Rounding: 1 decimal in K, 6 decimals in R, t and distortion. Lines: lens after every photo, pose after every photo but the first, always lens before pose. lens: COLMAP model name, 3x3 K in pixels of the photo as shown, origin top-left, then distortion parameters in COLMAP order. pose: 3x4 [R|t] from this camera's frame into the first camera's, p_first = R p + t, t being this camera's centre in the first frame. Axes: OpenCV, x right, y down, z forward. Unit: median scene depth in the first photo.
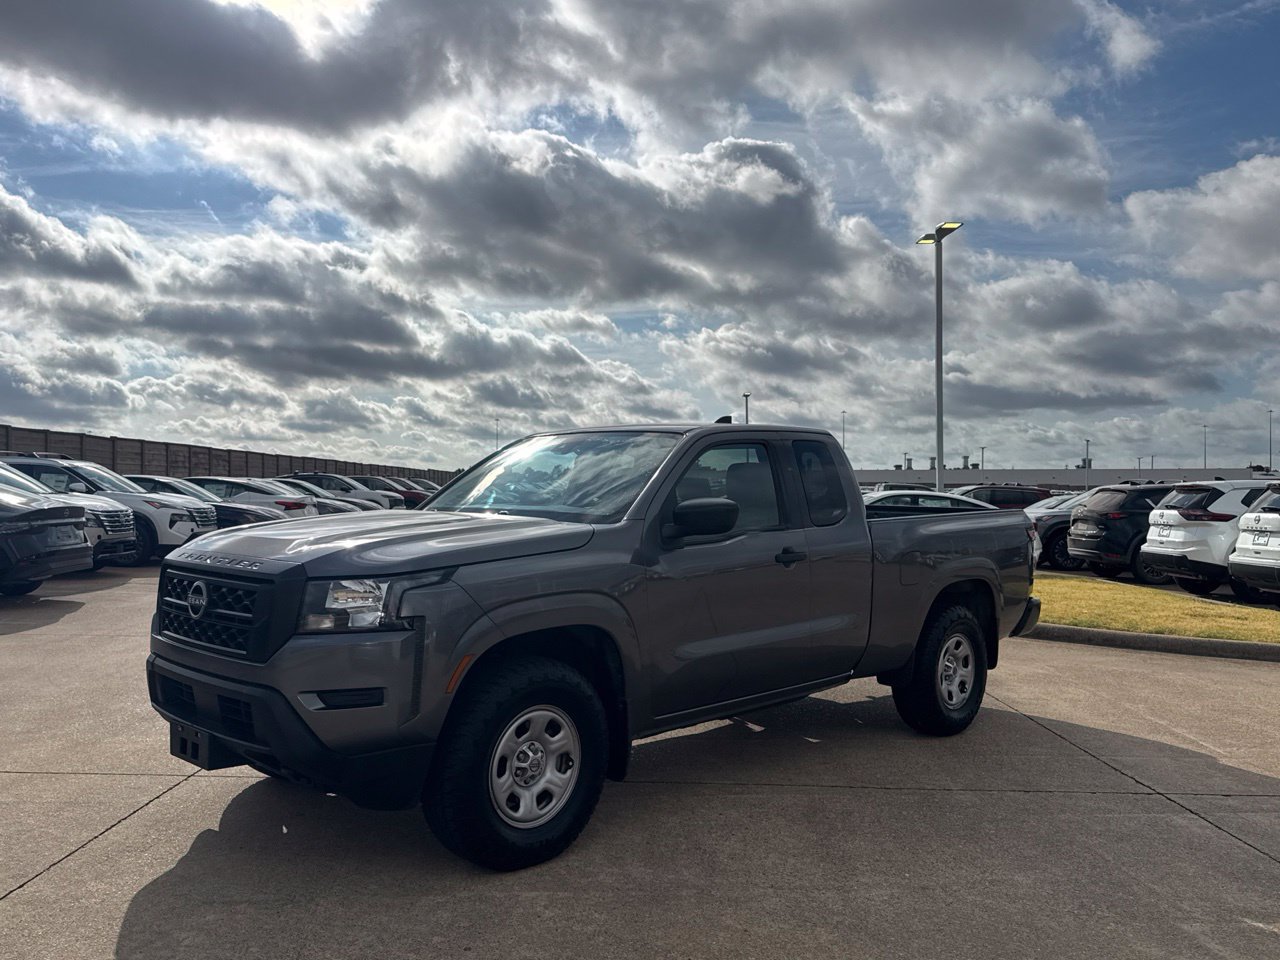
lens RADIAL K [[1055.8, 0, 633.4], [0, 1055.8, 540.2], [0, 0, 1]] dist [0.042930, -0.061841]
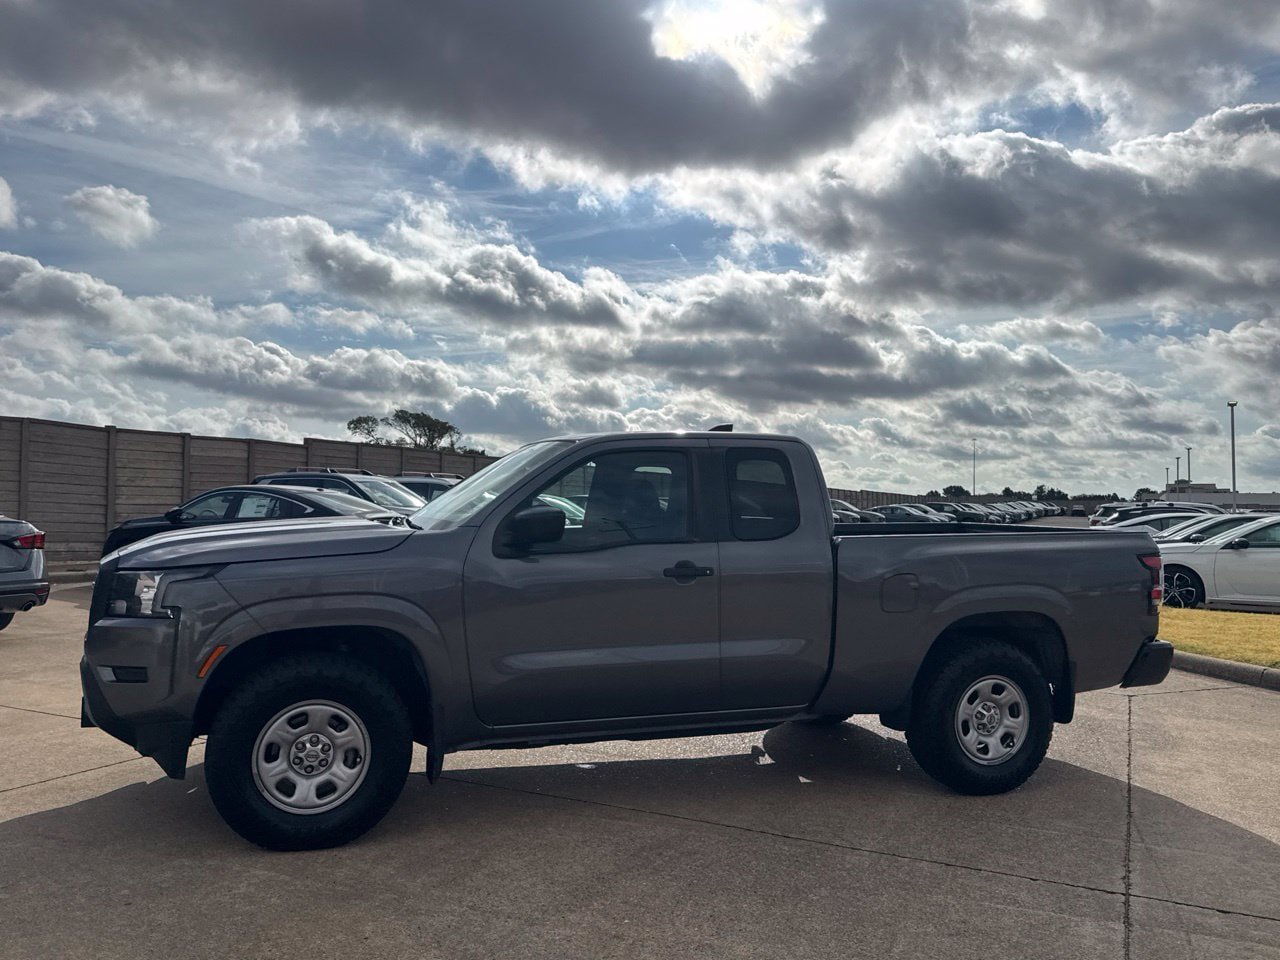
lens RADIAL K [[1055.8, 0, 628.1], [0, 1055.8, 563.6], [0, 0, 1]] dist [0.042930, -0.061841]
pose [[0.900519, 0.032030, -0.433635, 0.195018], [-0.031661, 0.999466, 0.008073, 0.000734], [0.433662, 0.006459, 0.901053, 0.055302]]
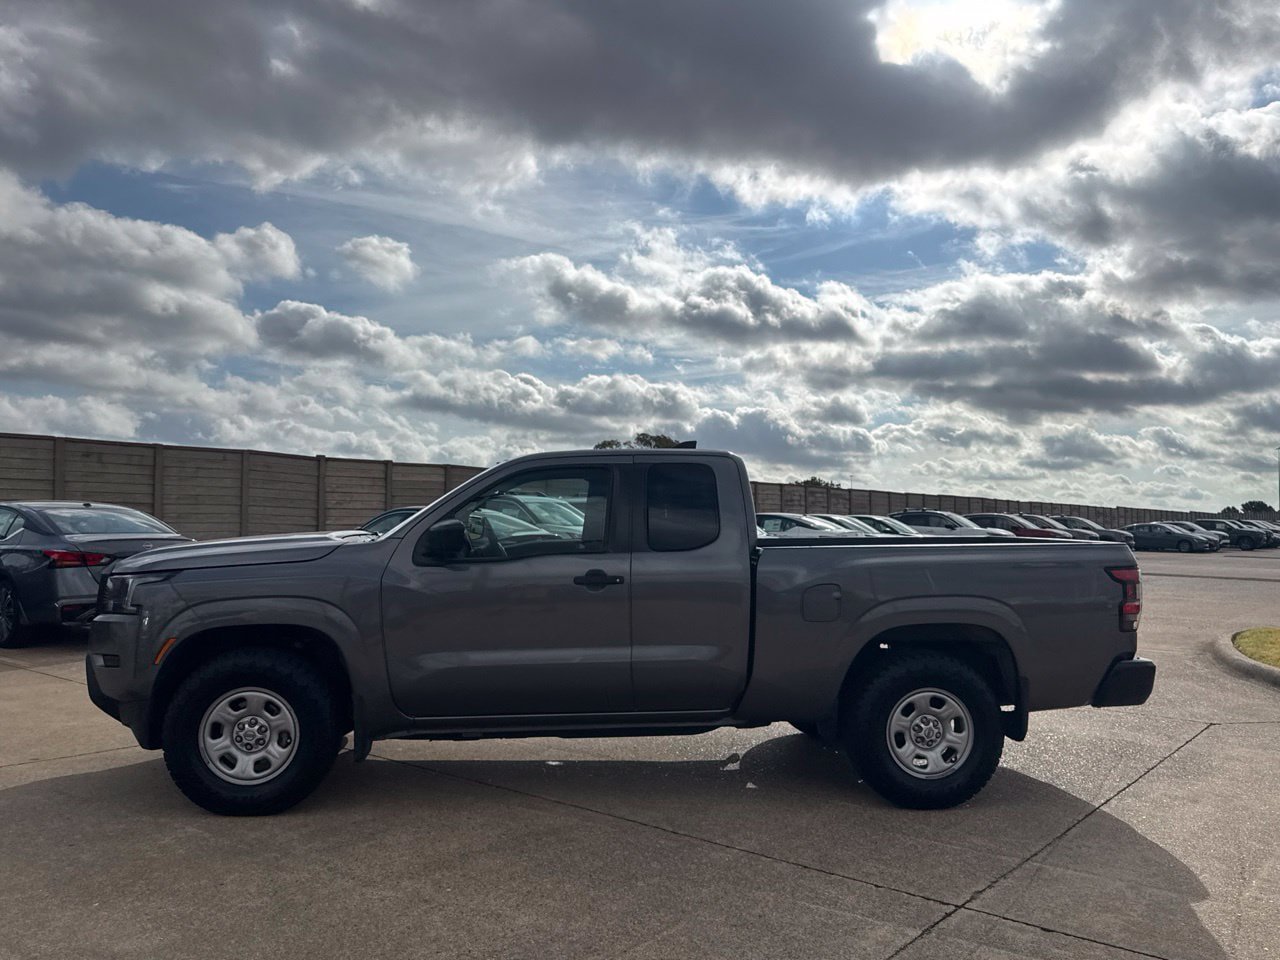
lens RADIAL K [[1055.8, 0, 623.6], [0, 1055.8, 589.3], [0, 0, 1]] dist [0.042930, -0.061841]
pose [[0.770922, 0.041381, -0.635584, 0.309395], [-0.035760, 0.999125, 0.021676, 0.000176], [0.635925, 0.006018, 0.771727, 0.098046]]
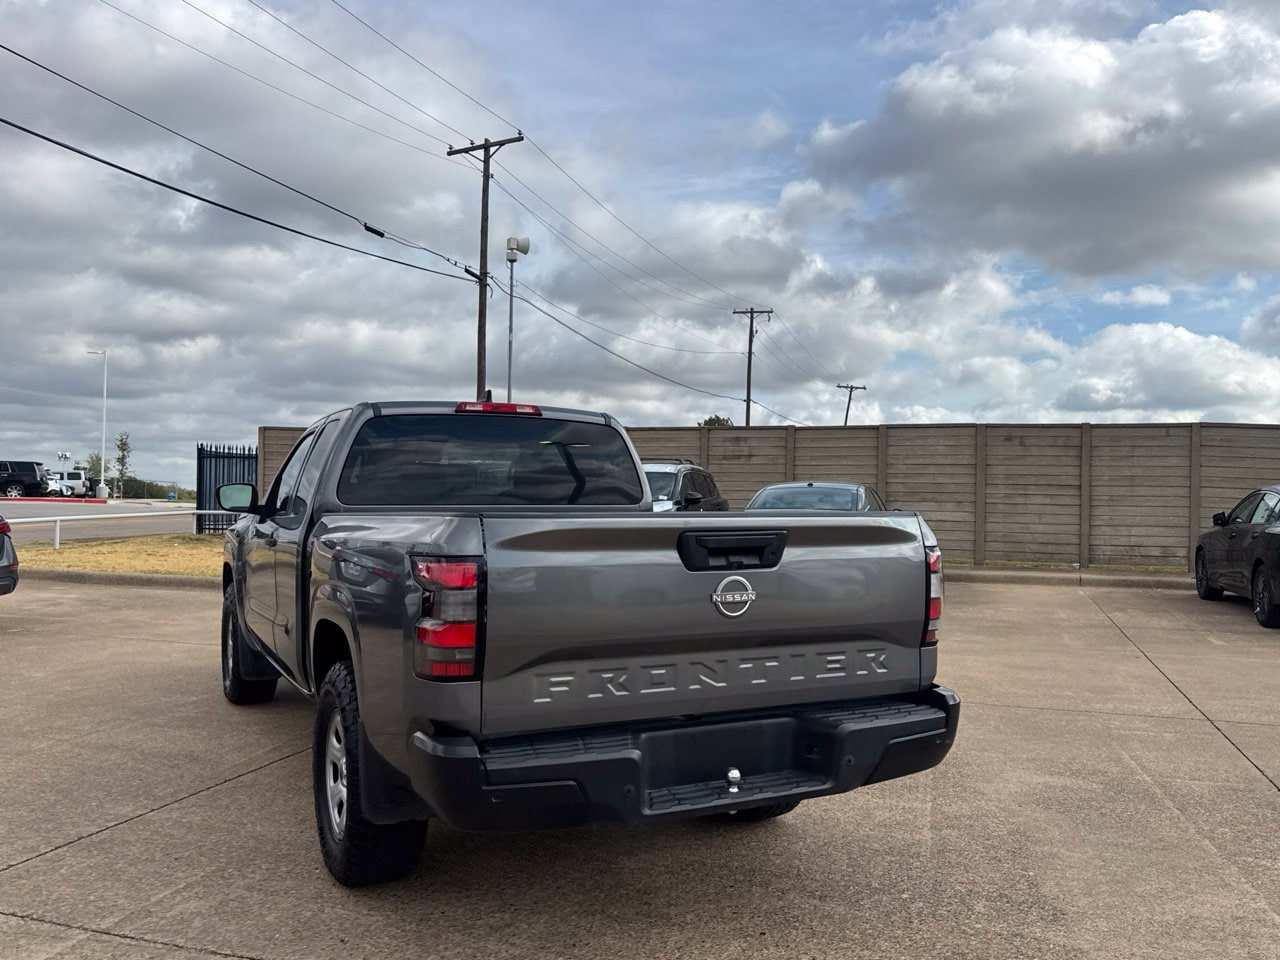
lens RADIAL K [[1048.4, 0, 637.9], [0, 1048.4, 487.7], [0, 0, 1]] dist [0.082212, -0.126594]
pose [[-0.318958, -0.017416, -0.947609, 0.395716], [-0.064620, 0.997904, 0.003411, -0.023989], [0.945563, 0.062322, -0.319415, 0.645472]]
